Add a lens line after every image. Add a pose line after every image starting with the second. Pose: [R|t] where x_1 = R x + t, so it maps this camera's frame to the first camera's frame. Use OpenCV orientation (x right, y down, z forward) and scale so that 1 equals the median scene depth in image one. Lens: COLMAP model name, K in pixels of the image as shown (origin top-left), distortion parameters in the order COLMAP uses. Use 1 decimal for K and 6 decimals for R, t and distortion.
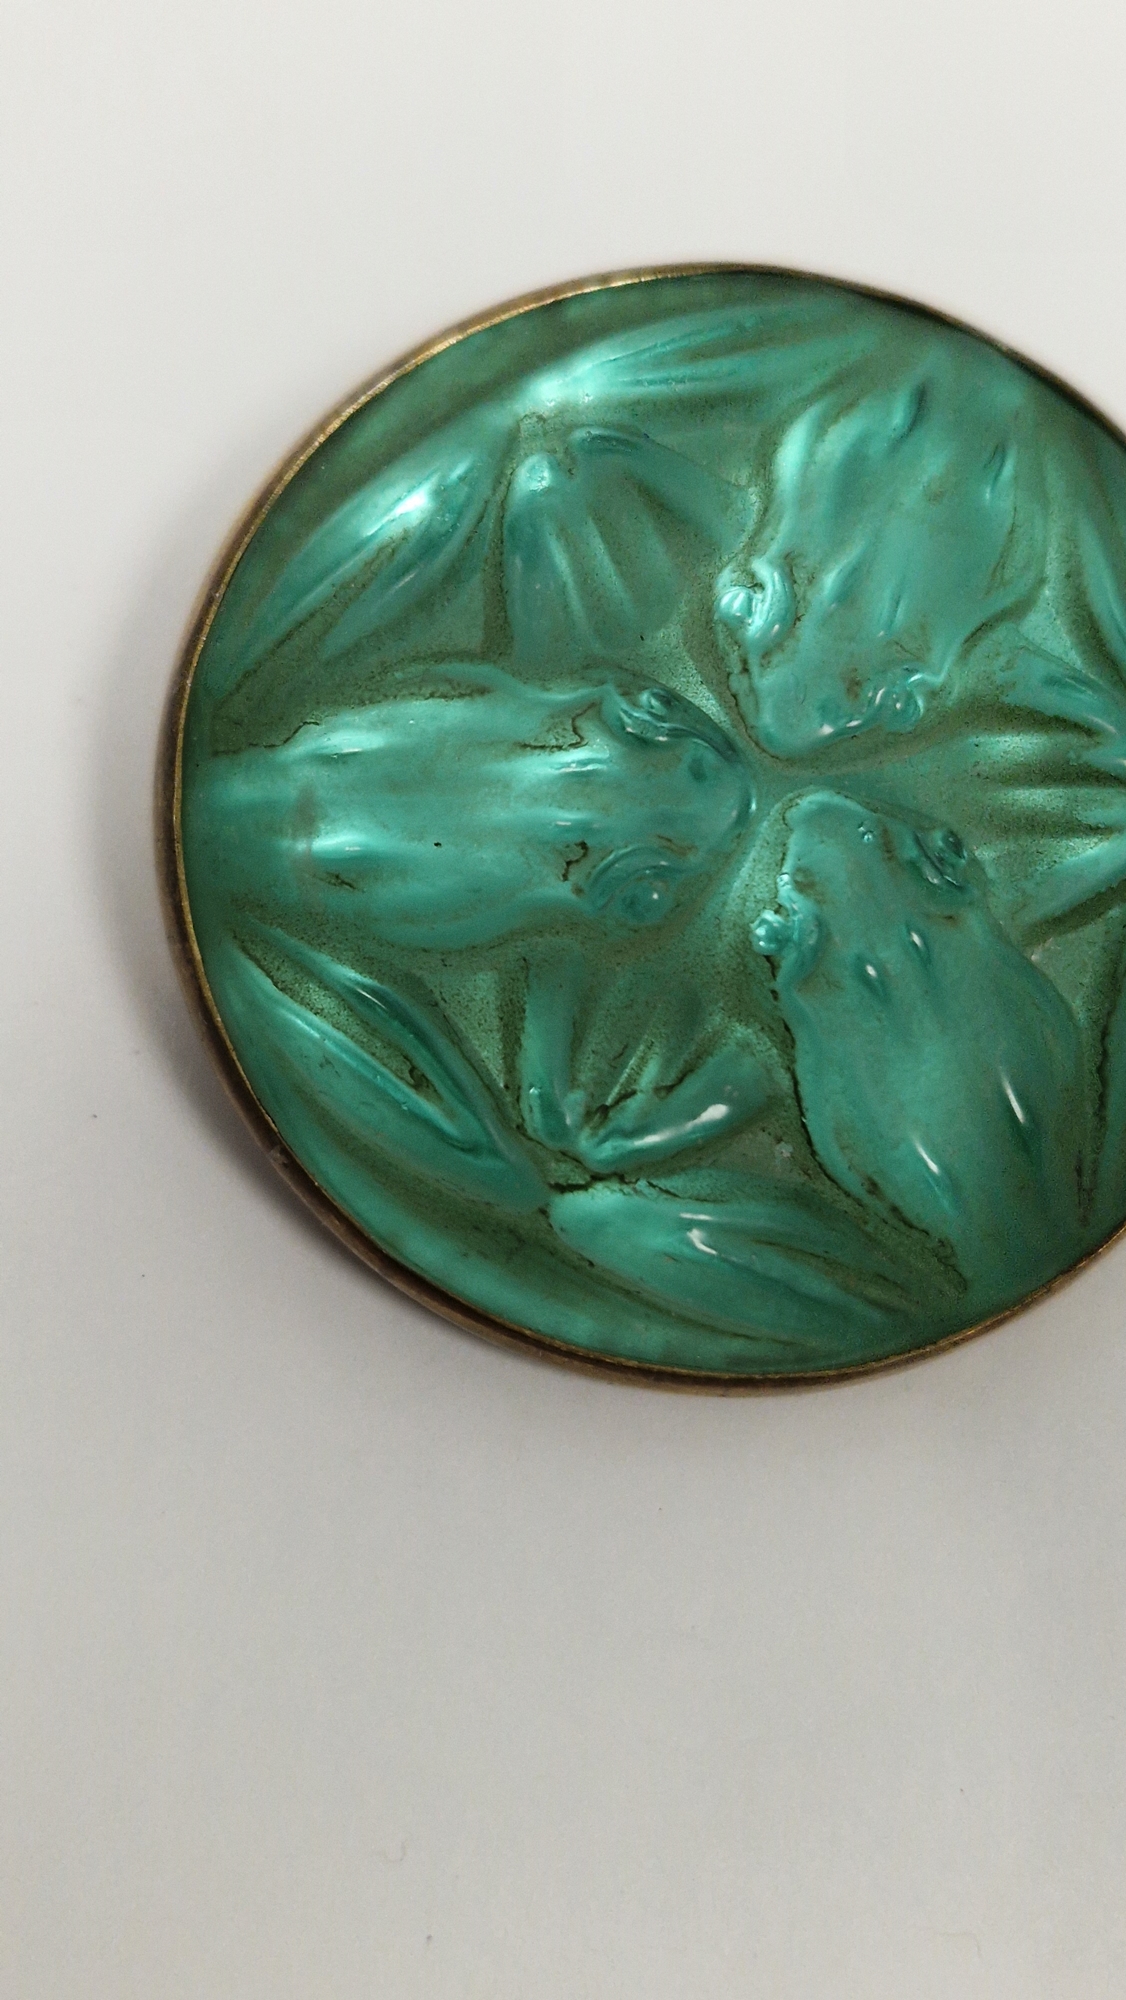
lens RADIAL K [[2716.1, 0, 580.8], [0, 2716.1, 988.9], [0, 0, 1]] dist [0.093711, 0.000000]
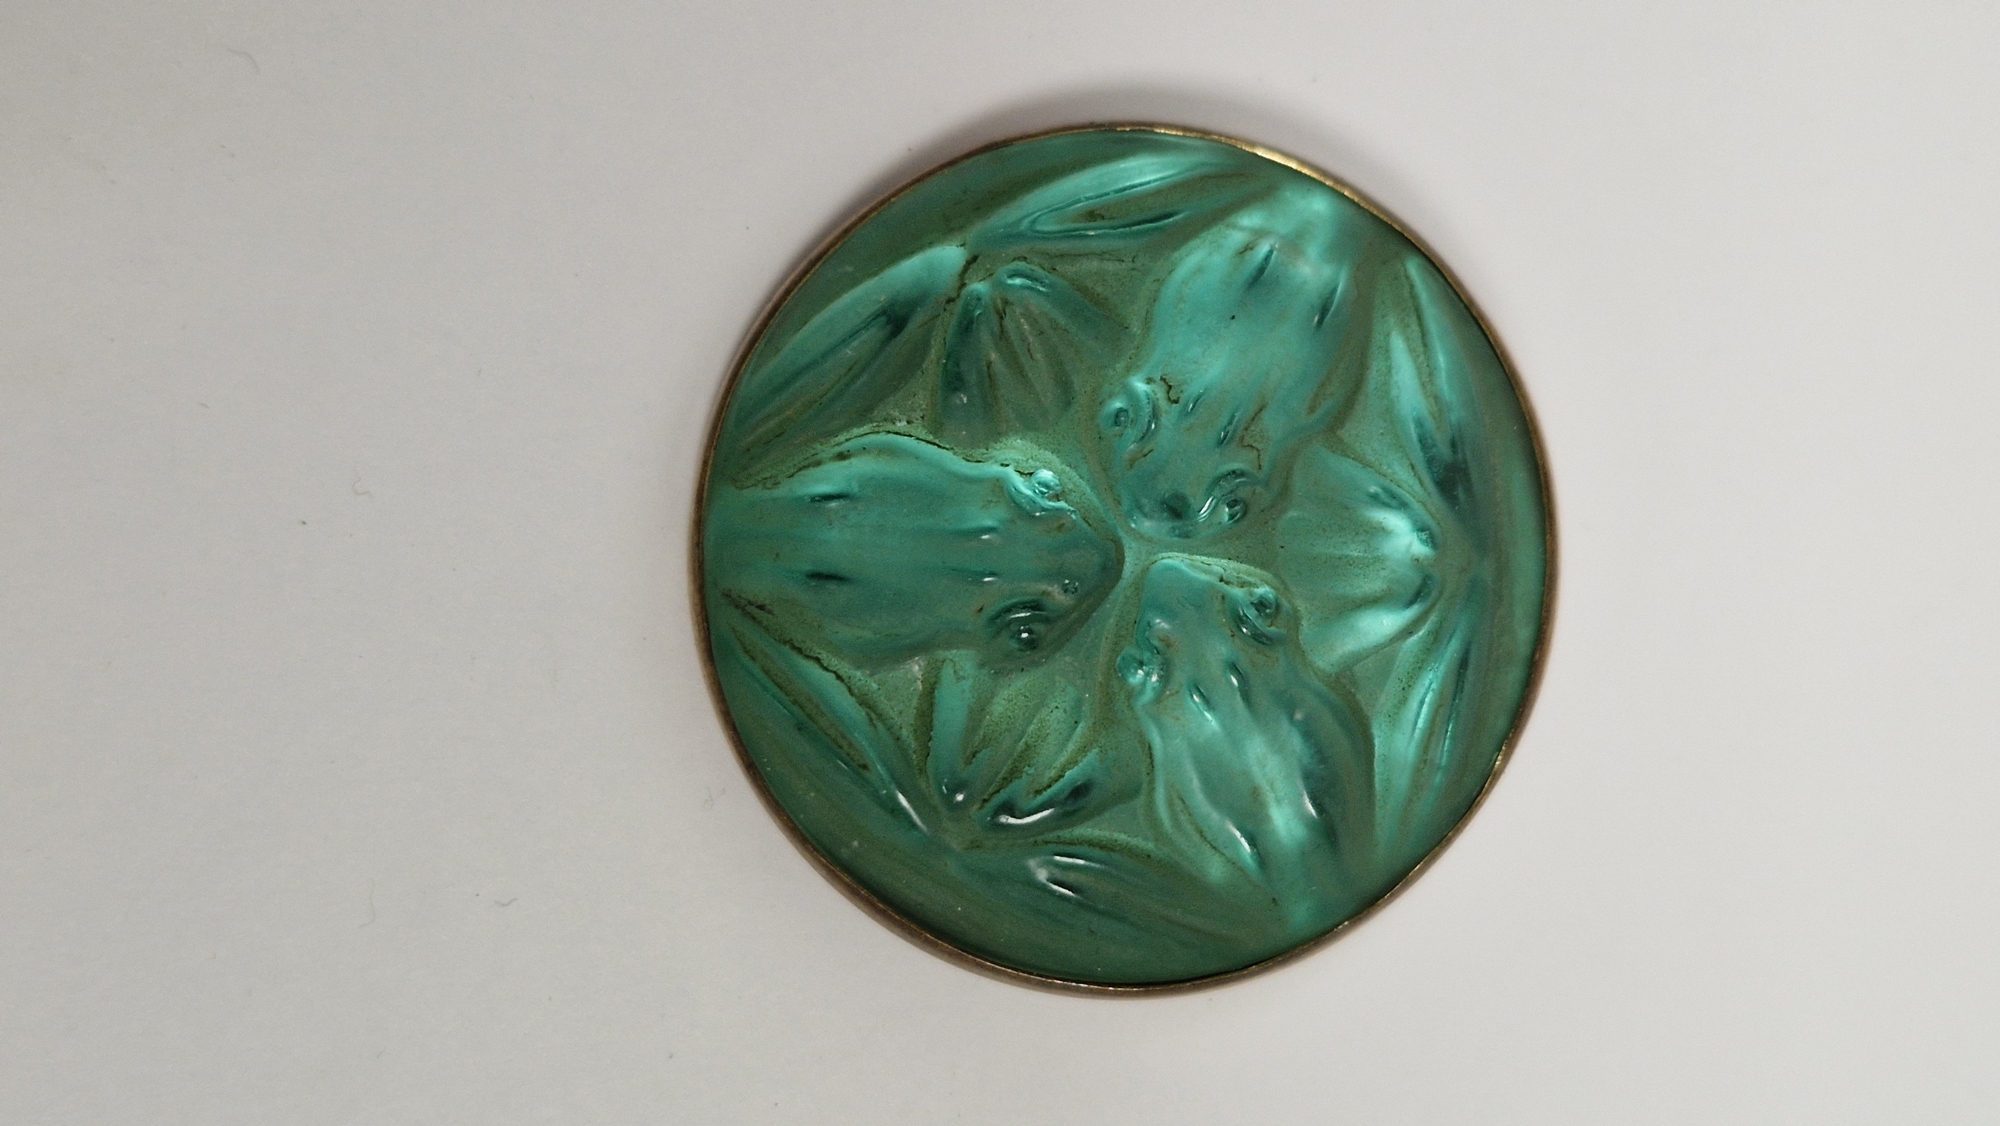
lens RADIAL K [[2716.1, 0, 1020.7], [0, 2716.1, 554.3], [0, 0, 1]] dist [0.093711, 0.000000]
pose [[-0.540772, 0.817811, -0.196851, 0.361438], [-0.840966, -0.530769, 0.105167, -0.166235], [-0.018476, 0.222416, 0.974777, -0.290222]]
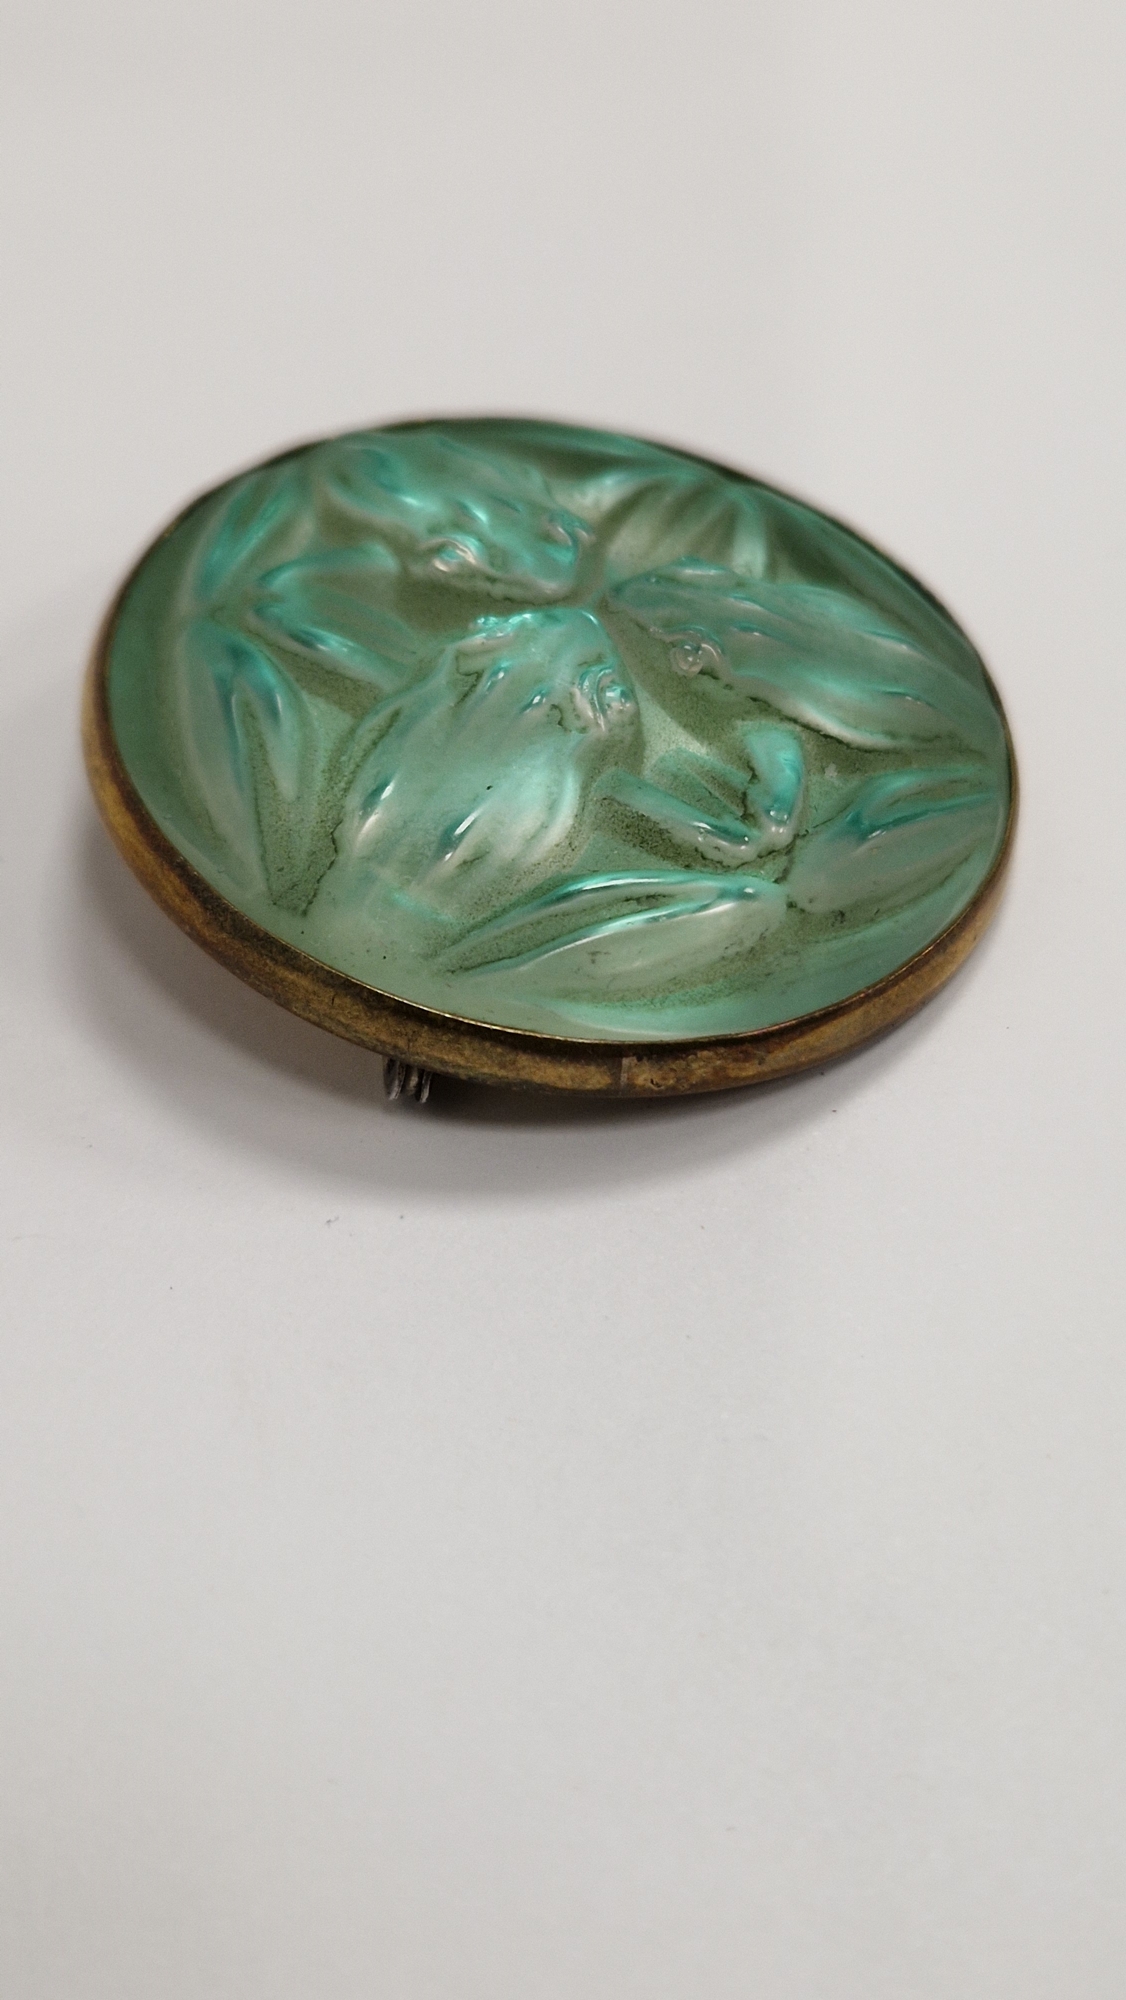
lens RADIAL K [[2716.1, 0, 562.2], [0, 2716.1, 1000.0], [0, 0, 1]] dist [0.093711, 0.000000]
pose [[0.507274, -0.671041, 0.540718, -0.724596], [0.842393, 0.518462, -0.146869, 0.191883], [-0.181786, 0.530000, 0.828283, 0.059424]]
